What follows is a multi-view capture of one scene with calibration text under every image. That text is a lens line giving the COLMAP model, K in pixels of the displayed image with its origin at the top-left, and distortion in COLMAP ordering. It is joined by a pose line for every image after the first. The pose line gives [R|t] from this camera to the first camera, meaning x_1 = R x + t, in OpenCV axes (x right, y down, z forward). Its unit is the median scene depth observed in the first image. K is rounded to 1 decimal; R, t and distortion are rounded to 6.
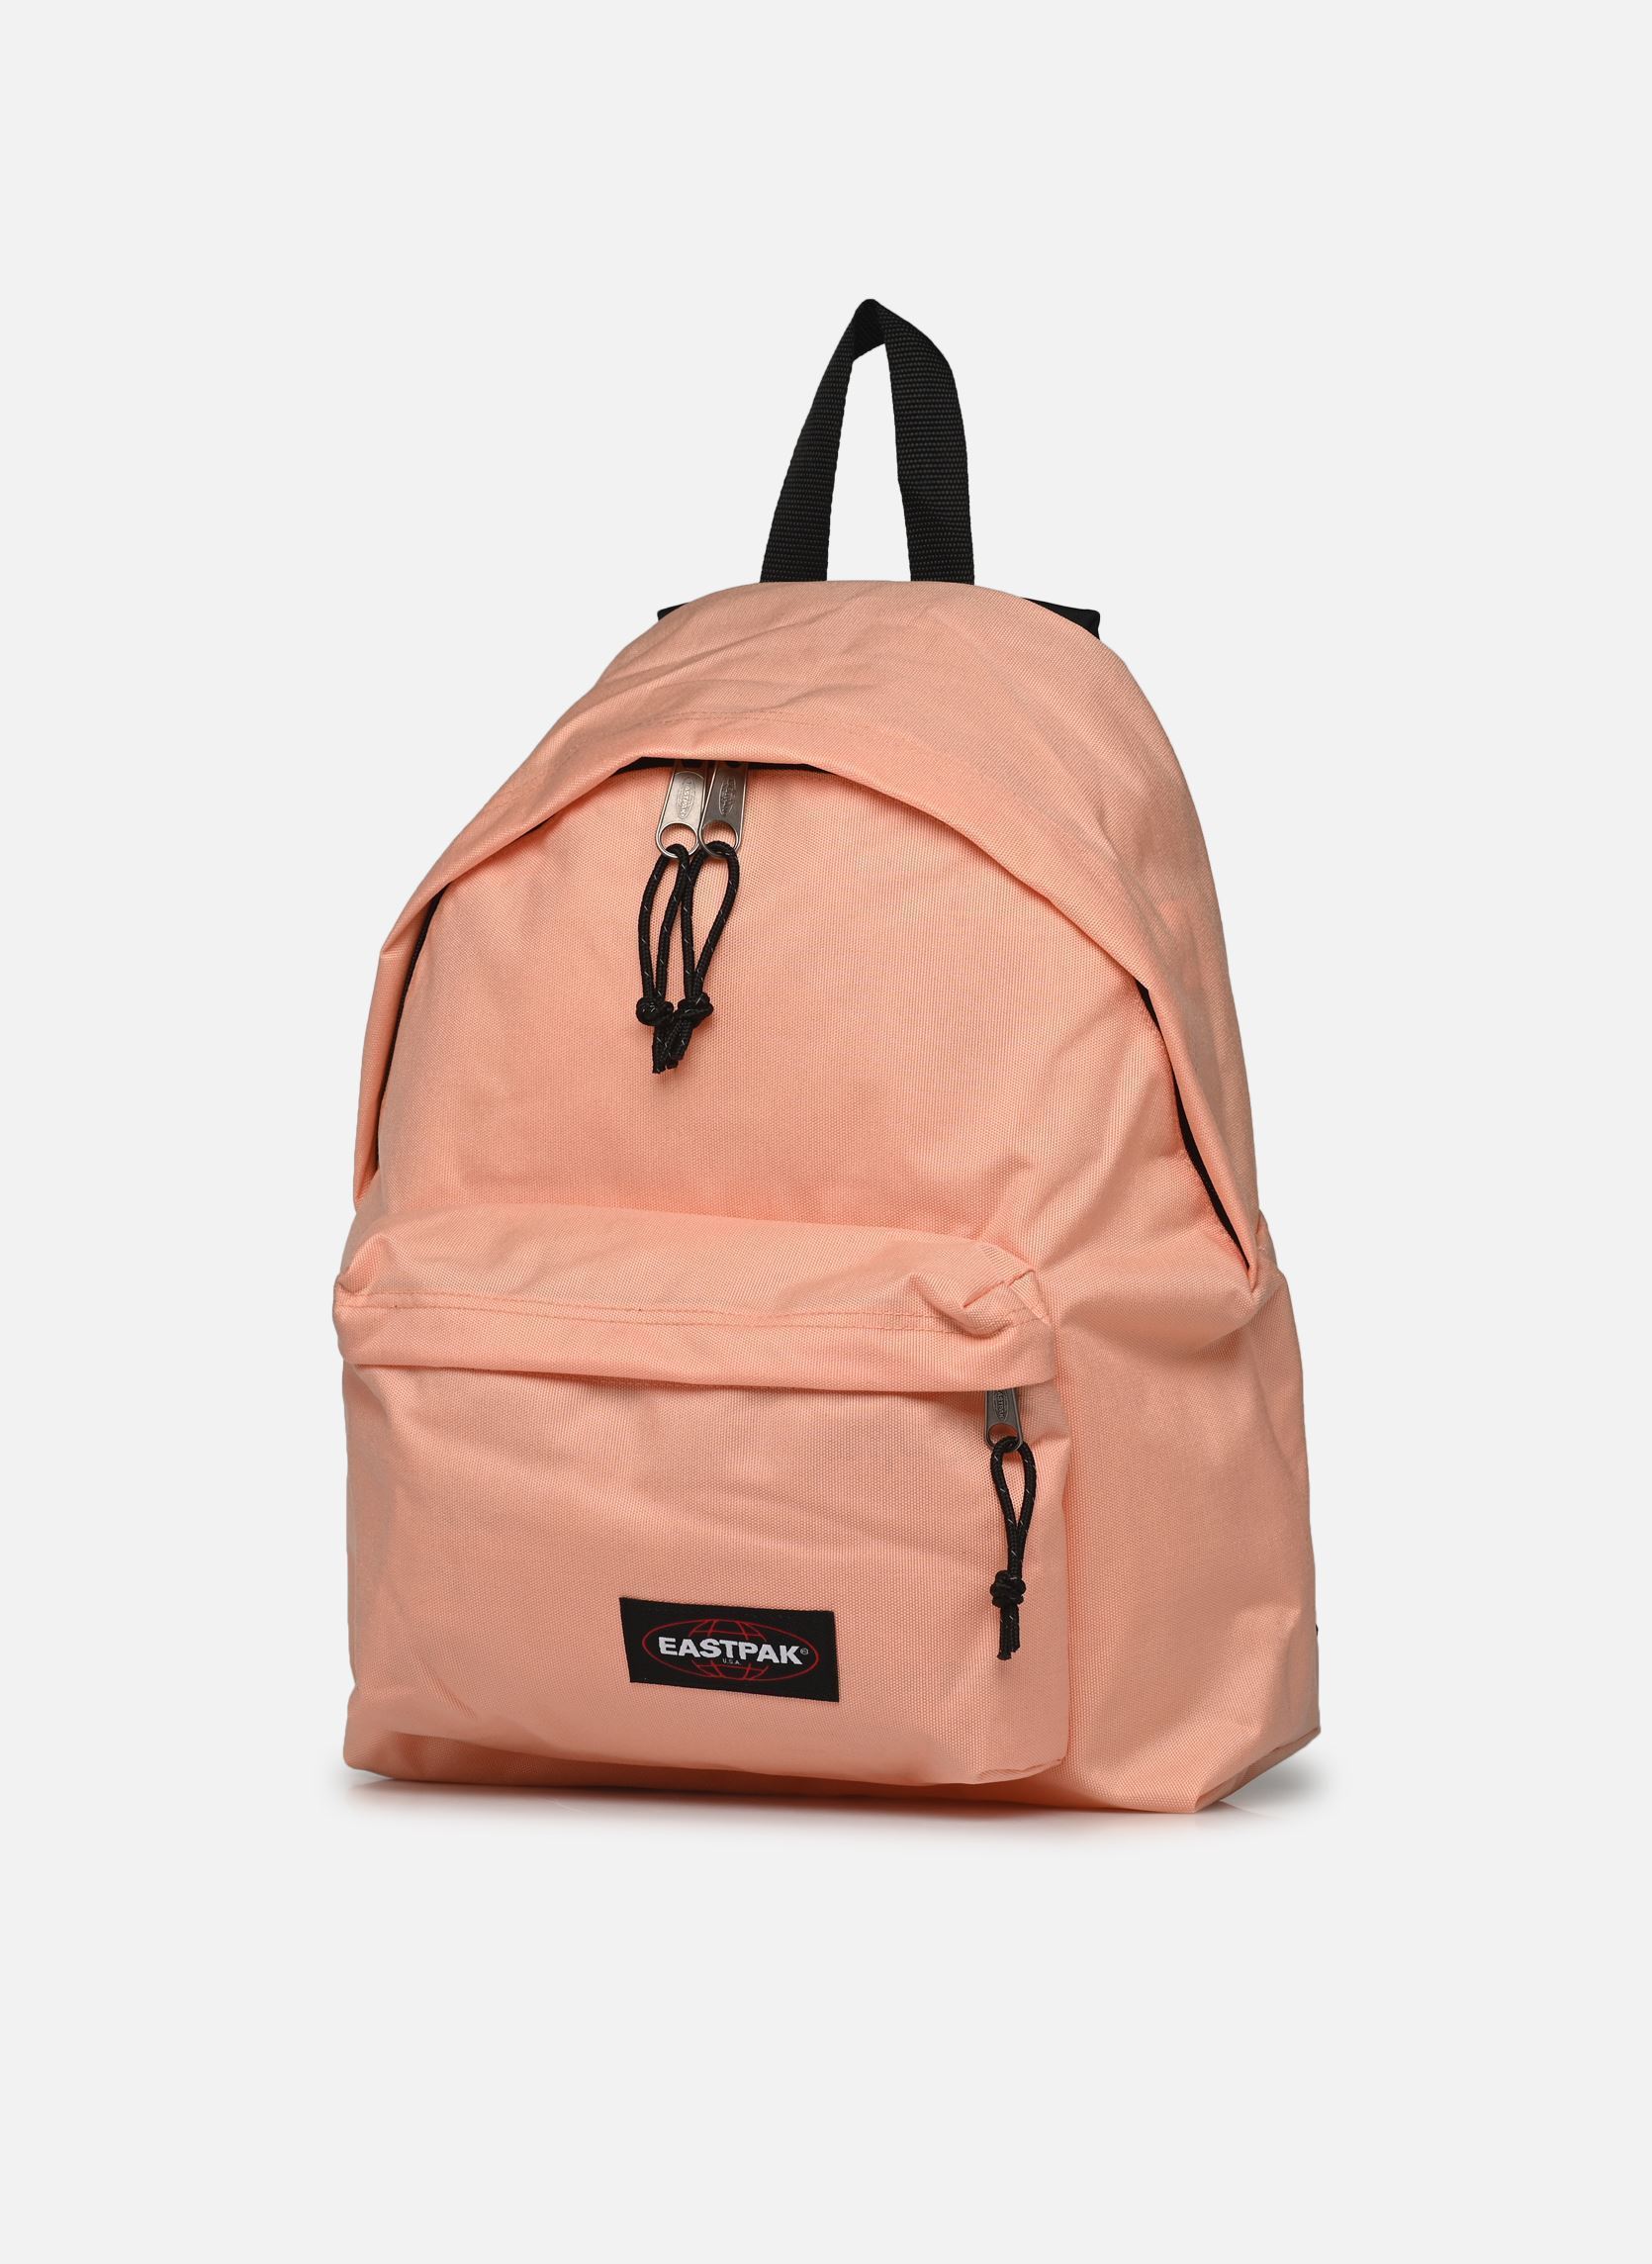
lens RADIAL K [[7212.6, 0, 826.2], [0, 7212.6, 1131.5], [0, 0, 1]] dist [-0.072915, 0.000000]
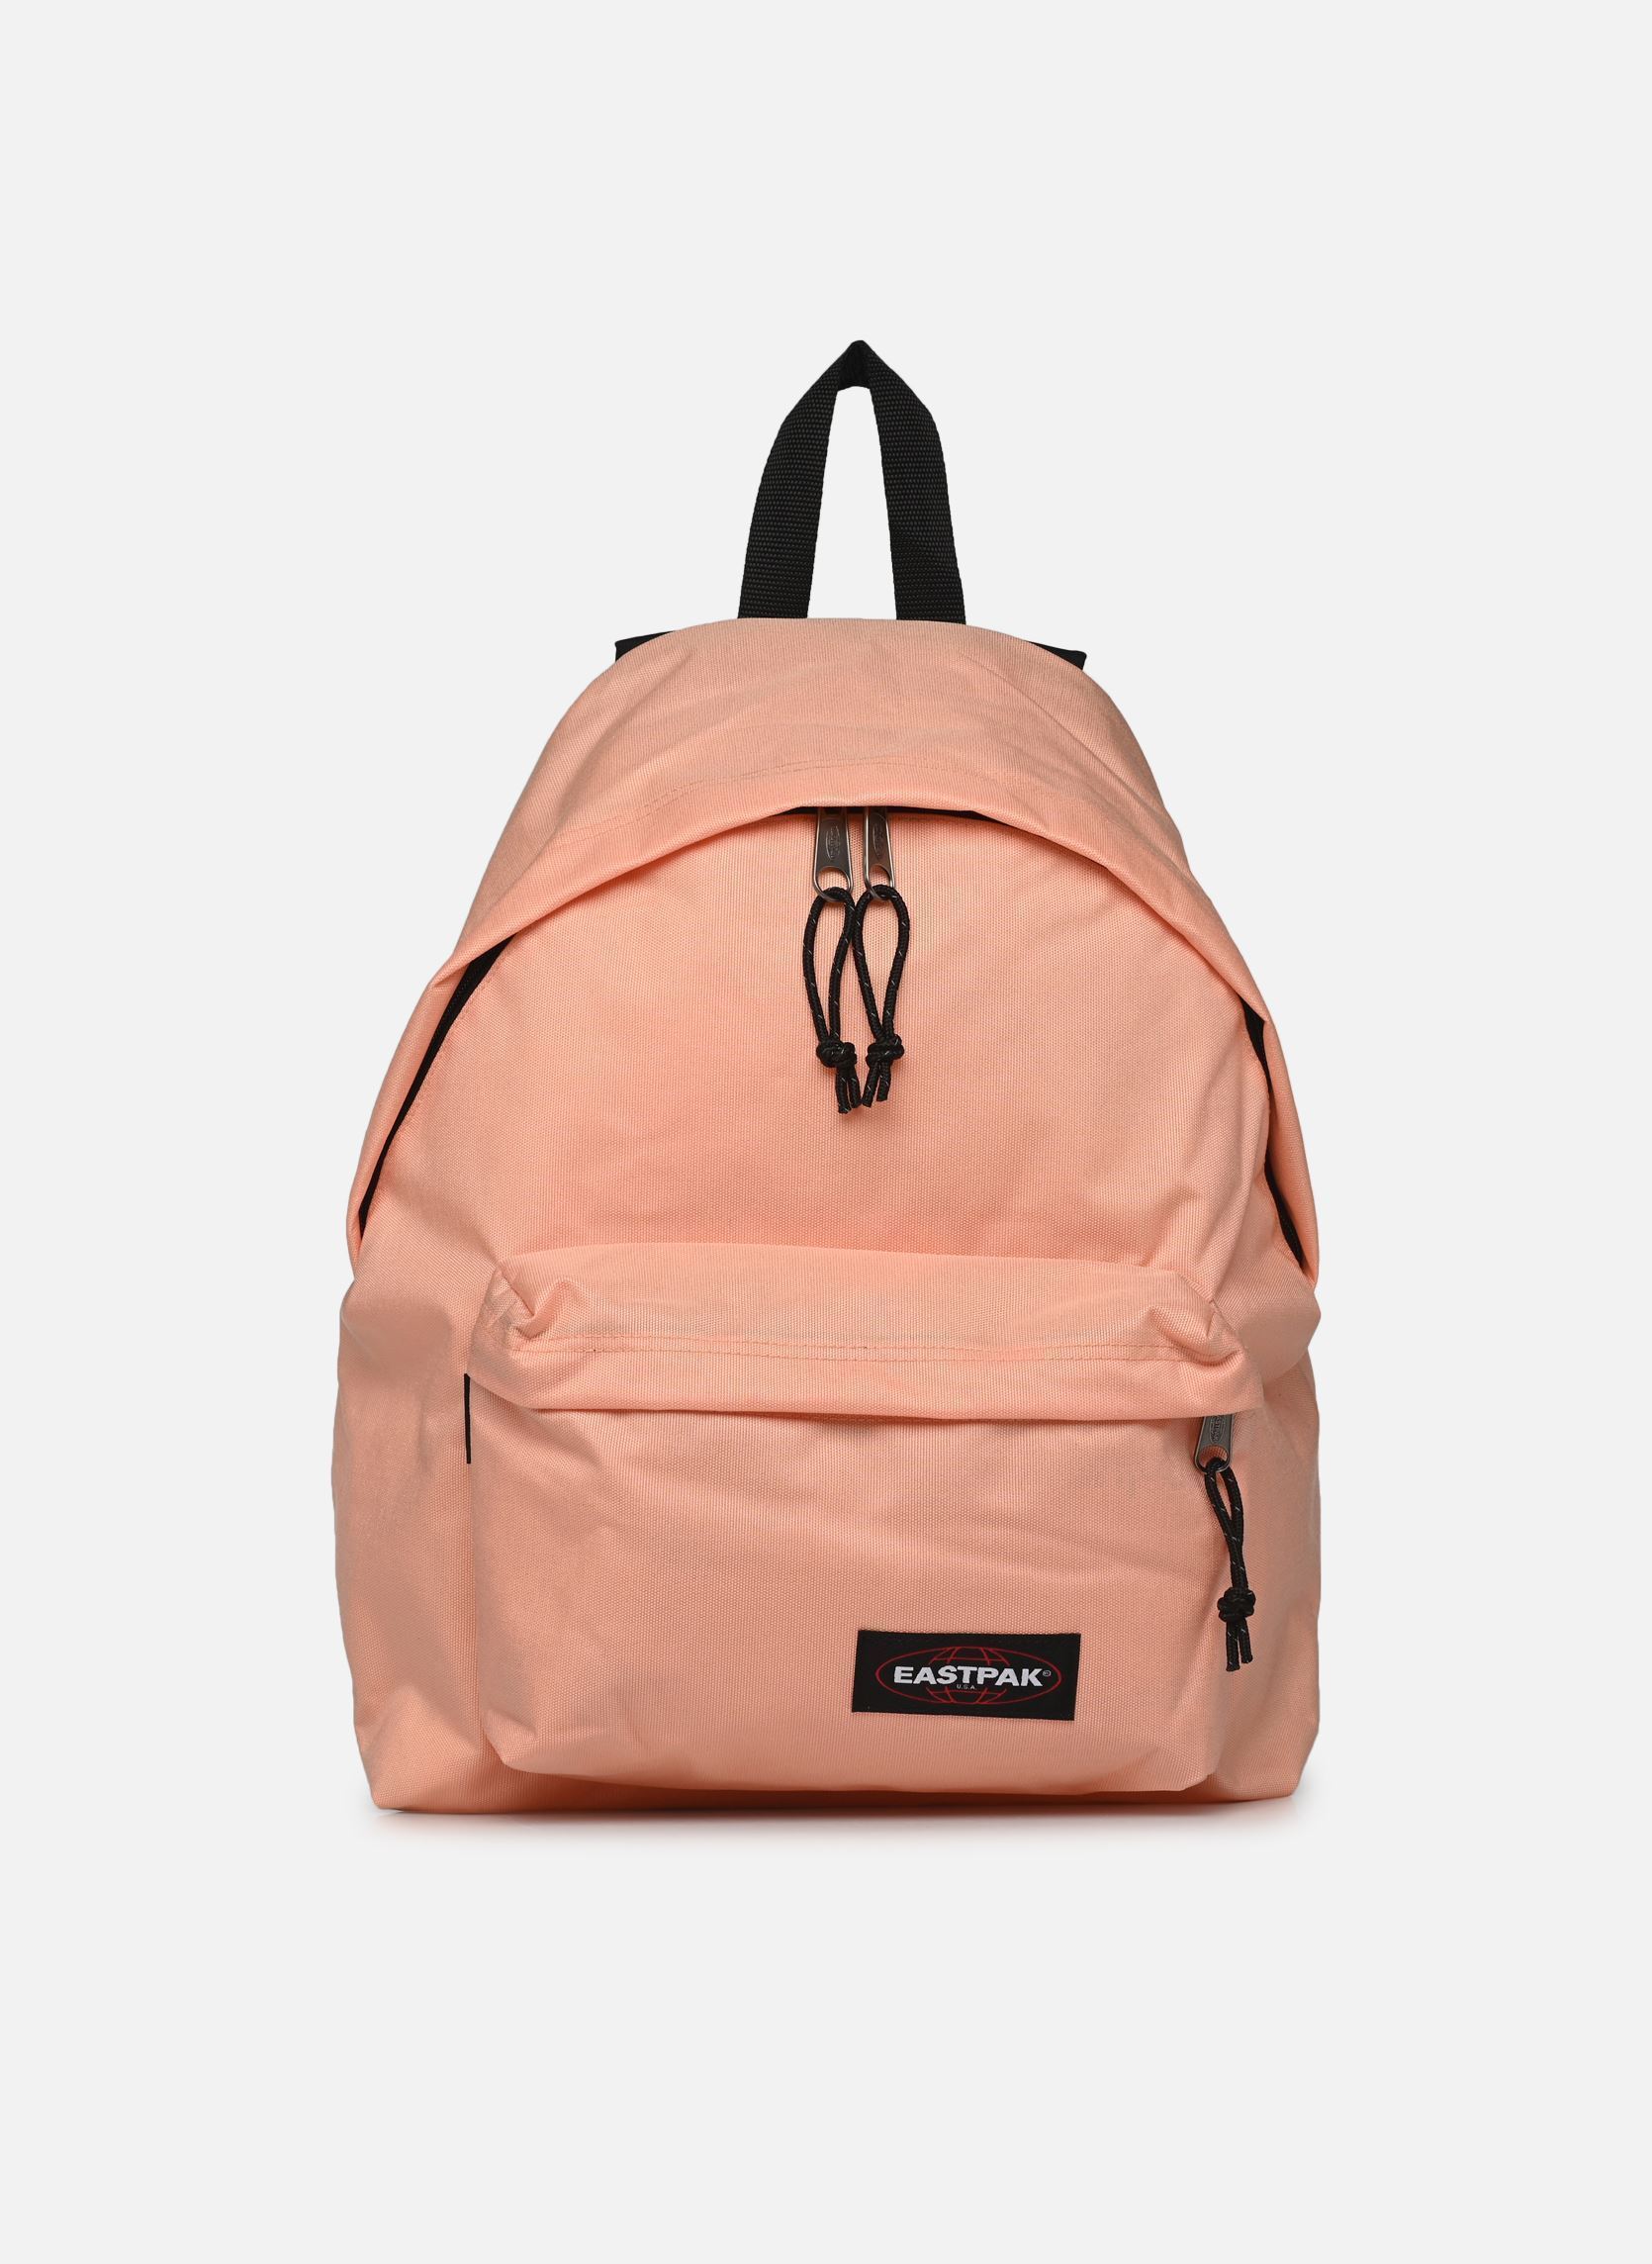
lens RADIAL K [[7212.6, 0, 826.2], [0, 7212.6, 1132.1], [0, 0, 1]] dist [-0.072915, 0.000000]
pose [[0.912419, -0.023661, 0.408572, -0.444872], [0.014482, 0.999569, 0.025544, -0.031720], [-0.409000, -0.017390, 0.912369, 0.071285]]
